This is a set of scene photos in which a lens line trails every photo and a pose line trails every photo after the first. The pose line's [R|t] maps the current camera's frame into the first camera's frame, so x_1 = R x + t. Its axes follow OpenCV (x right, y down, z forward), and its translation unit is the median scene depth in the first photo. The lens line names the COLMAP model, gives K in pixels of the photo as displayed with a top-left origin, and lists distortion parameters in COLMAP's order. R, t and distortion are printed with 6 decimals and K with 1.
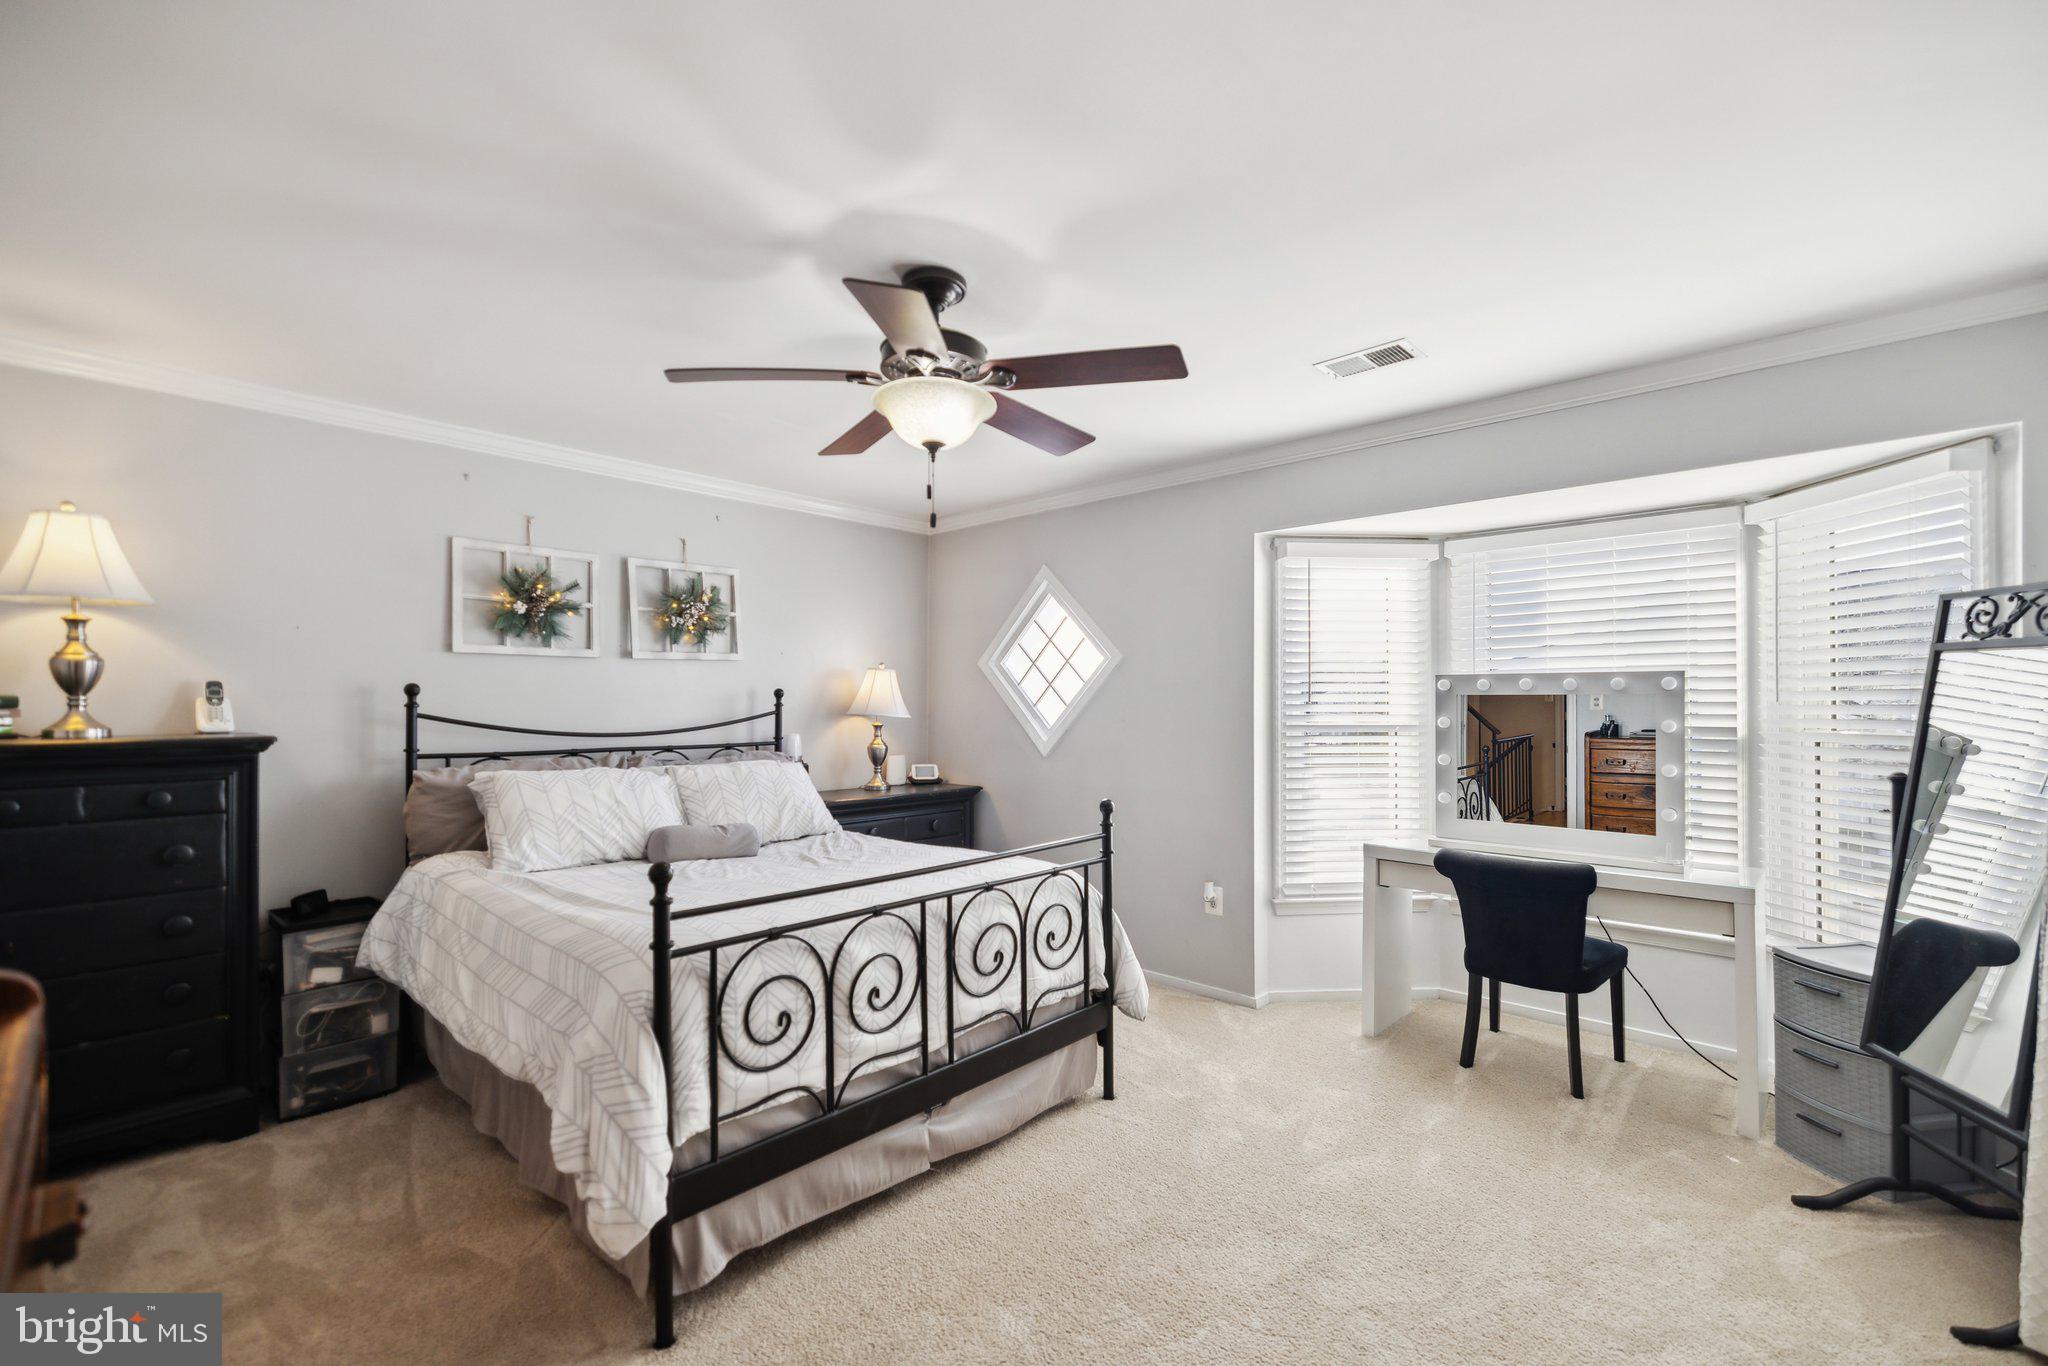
lens RADIAL K [[882.7, 0, 1017.3], [0, 882.7, 701.5], [0, 0, 1]] dist [0.009954, -0.001997]
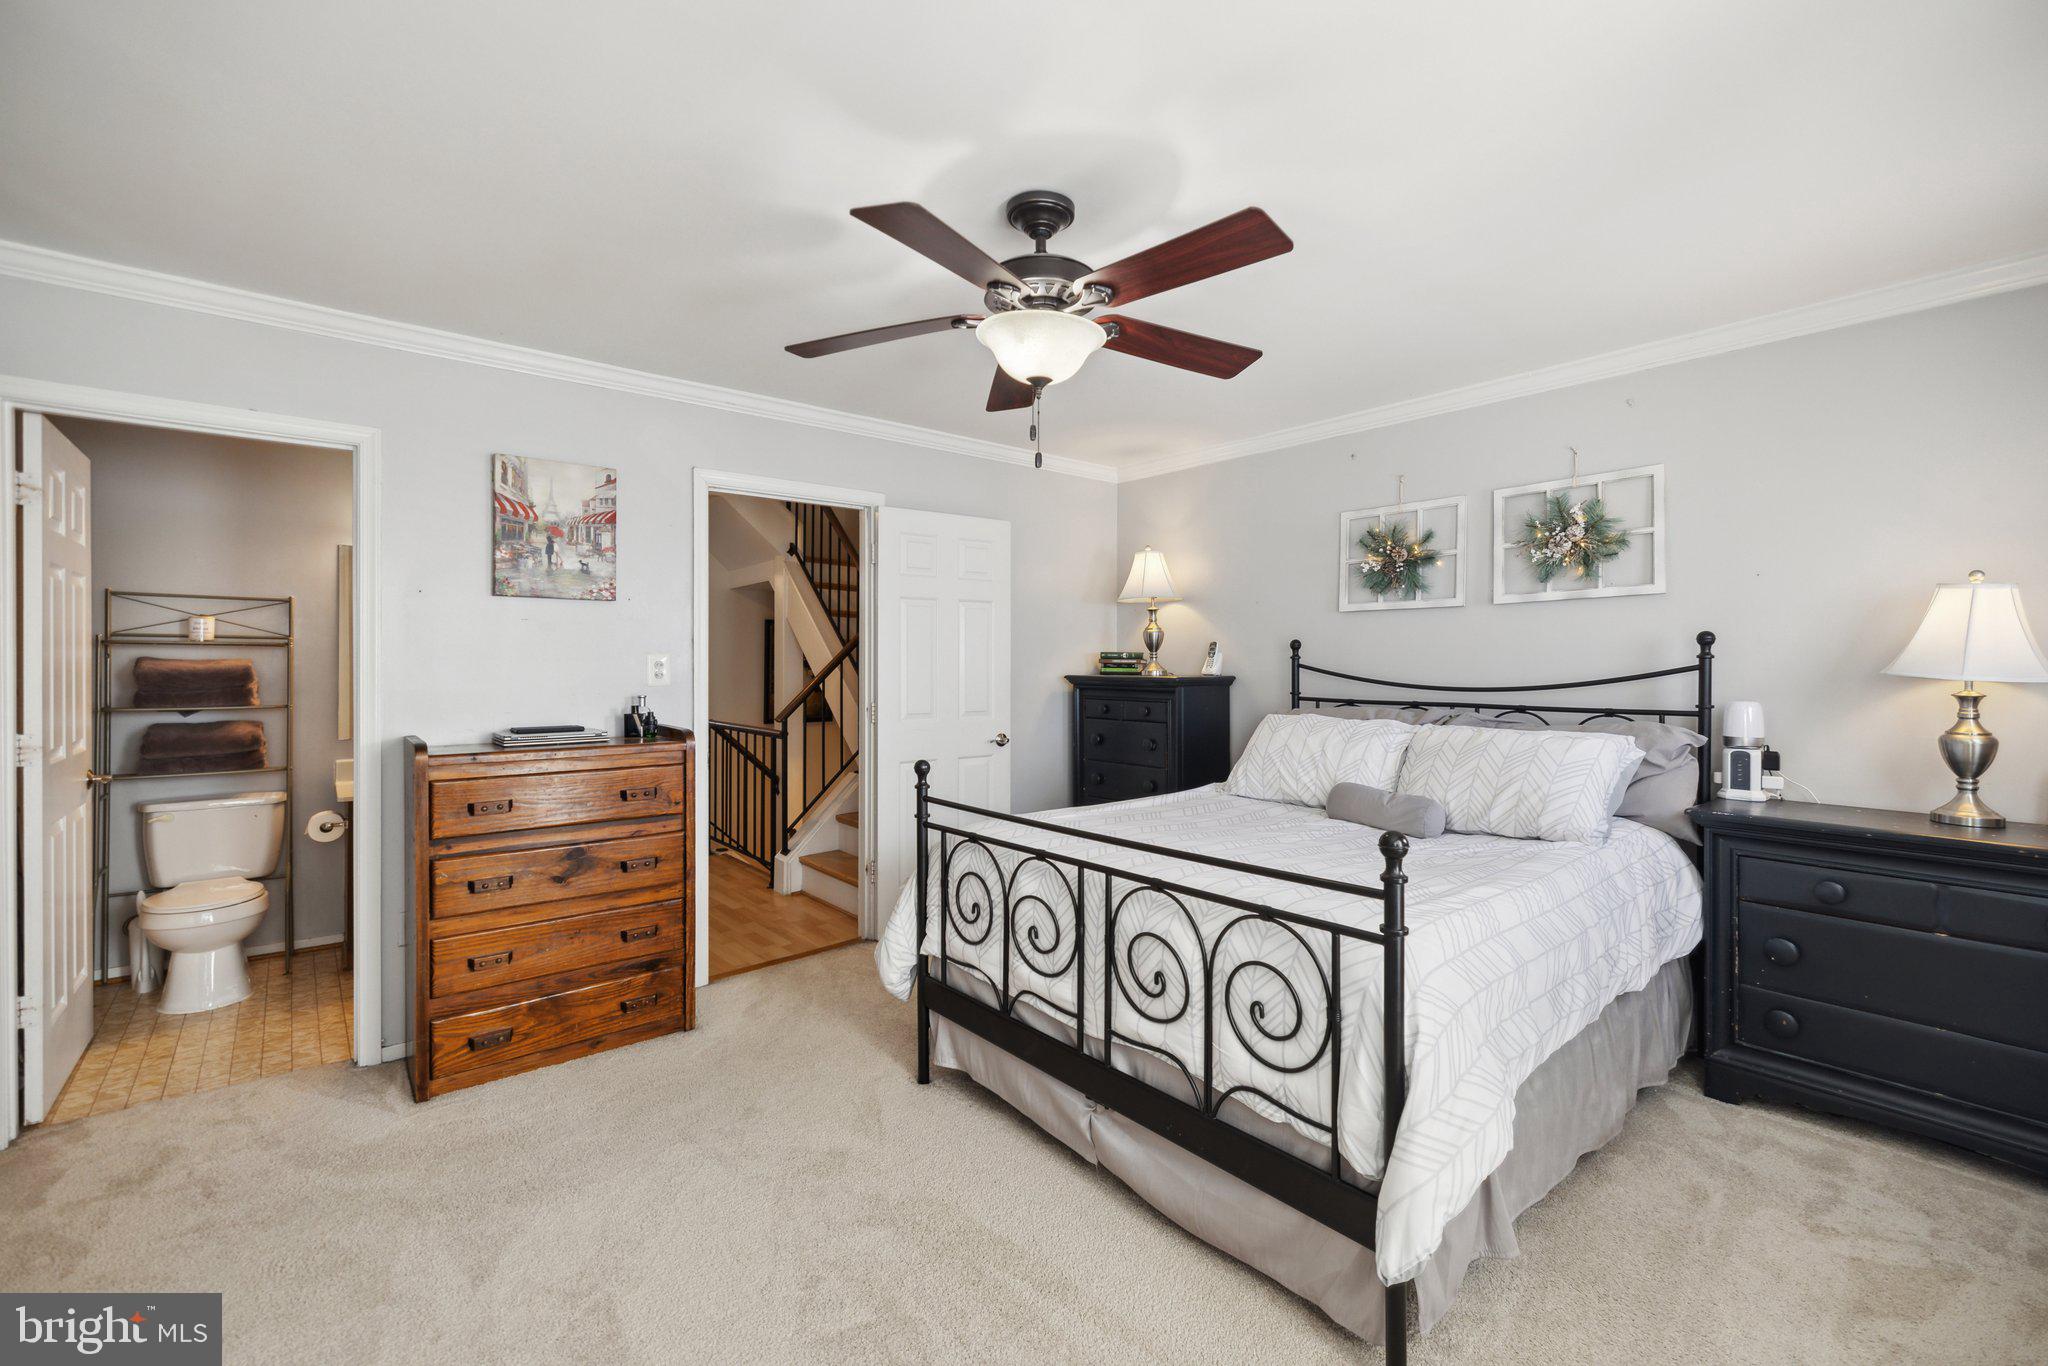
lens RADIAL K [[882.7, 0, 1026.2], [0, 882.7, 656.8], [0, 0, 1]] dist [0.009954, -0.001997]
pose [[-0.131939, -0.001862, -0.991256, 0.683682], [0.003741, 0.999990, -0.002377, 0.005752], [0.991251, -0.004022, -0.131930, 0.883251]]
